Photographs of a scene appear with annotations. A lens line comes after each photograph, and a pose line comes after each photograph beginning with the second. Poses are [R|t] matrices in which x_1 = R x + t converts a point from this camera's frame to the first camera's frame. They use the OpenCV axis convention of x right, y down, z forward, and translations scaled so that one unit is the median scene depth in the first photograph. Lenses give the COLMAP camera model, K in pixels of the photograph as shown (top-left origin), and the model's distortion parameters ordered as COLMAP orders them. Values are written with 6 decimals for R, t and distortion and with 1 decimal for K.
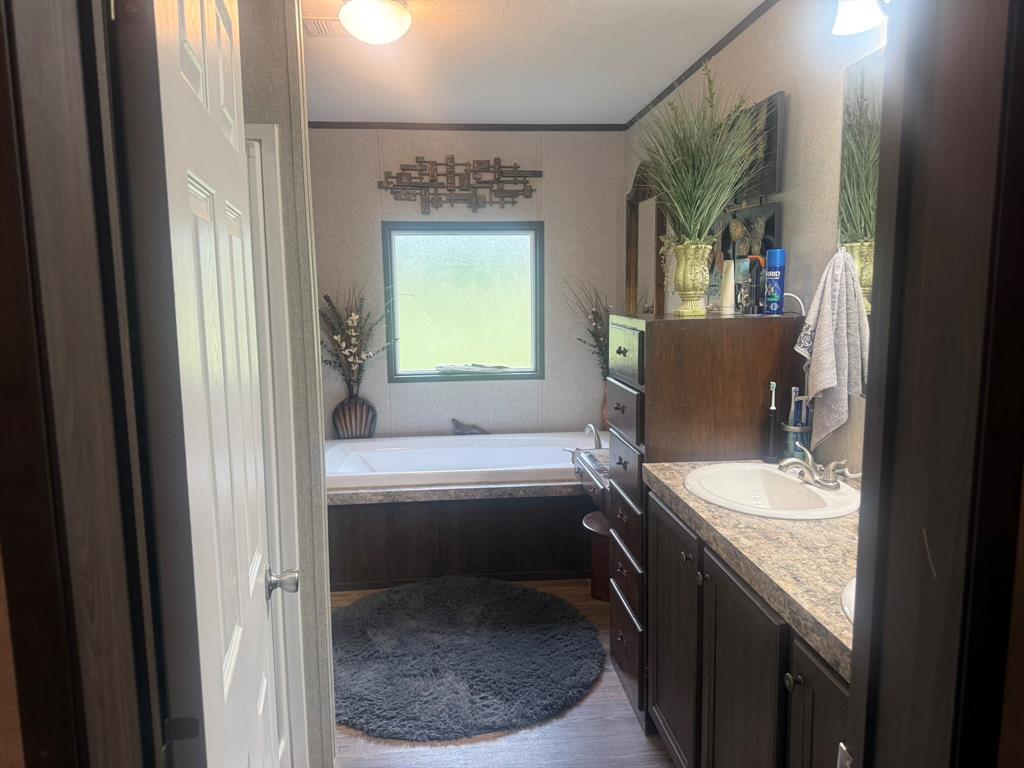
lens RADIAL K [[730.4, 0, 509.4], [0, 730.4, 387.6], [0, 0, 1]] dist [0.089424, -0.110722]
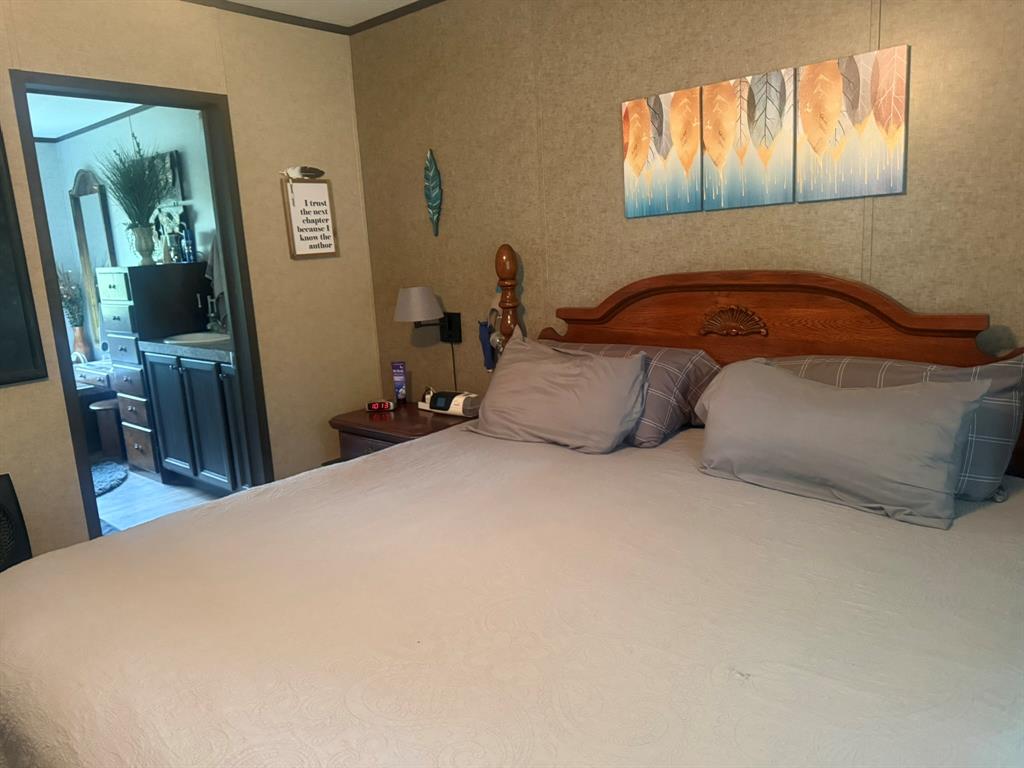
lens RADIAL K [[730.4, 0, 509.4], [0, 730.4, 387.6], [0, 0, 1]] dist [0.089424, -0.110722]
pose [[0.729167, -0.166075, 0.663879, -0.219758], [0.142305, 0.985697, 0.090282, 0.095757], [-0.669377, 0.028643, 0.742371, -0.576357]]
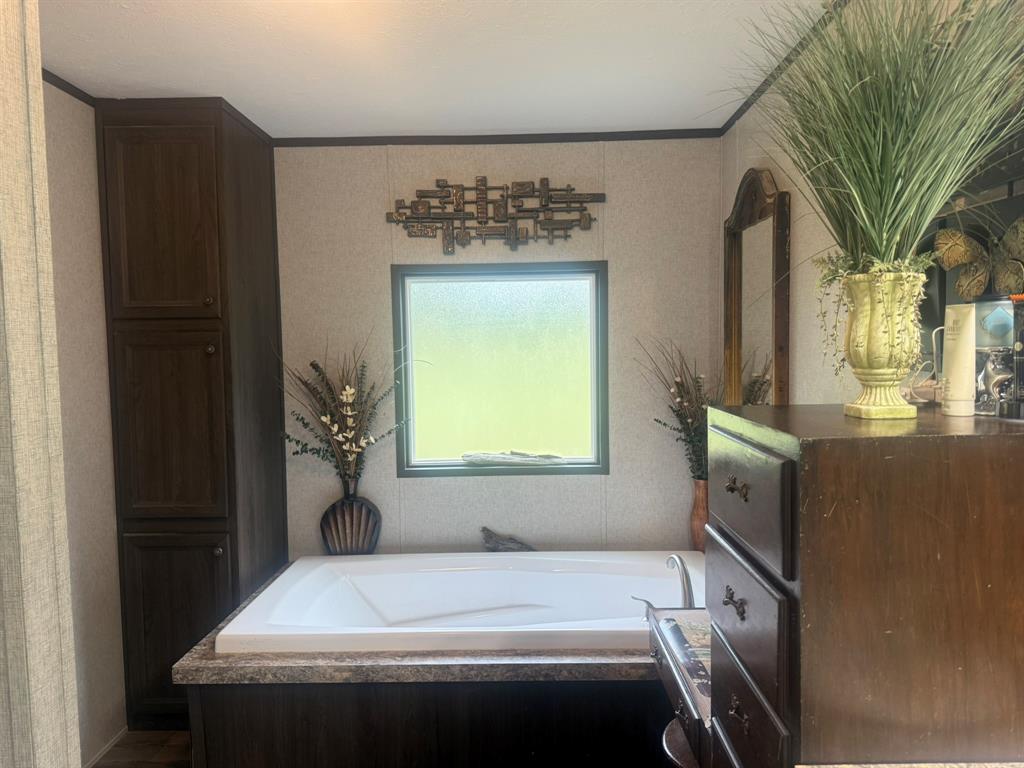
lens RADIAL K [[730.4, 0, 509.4], [0, 730.4, 387.6], [0, 0, 1]] dist [0.089424, -0.110722]
pose [[0.993787, 0.001211, -0.111295, 0.031641], [-0.009612, 0.997139, -0.074976, -0.044069], [0.110885, 0.075580, 0.990955, 0.272775]]
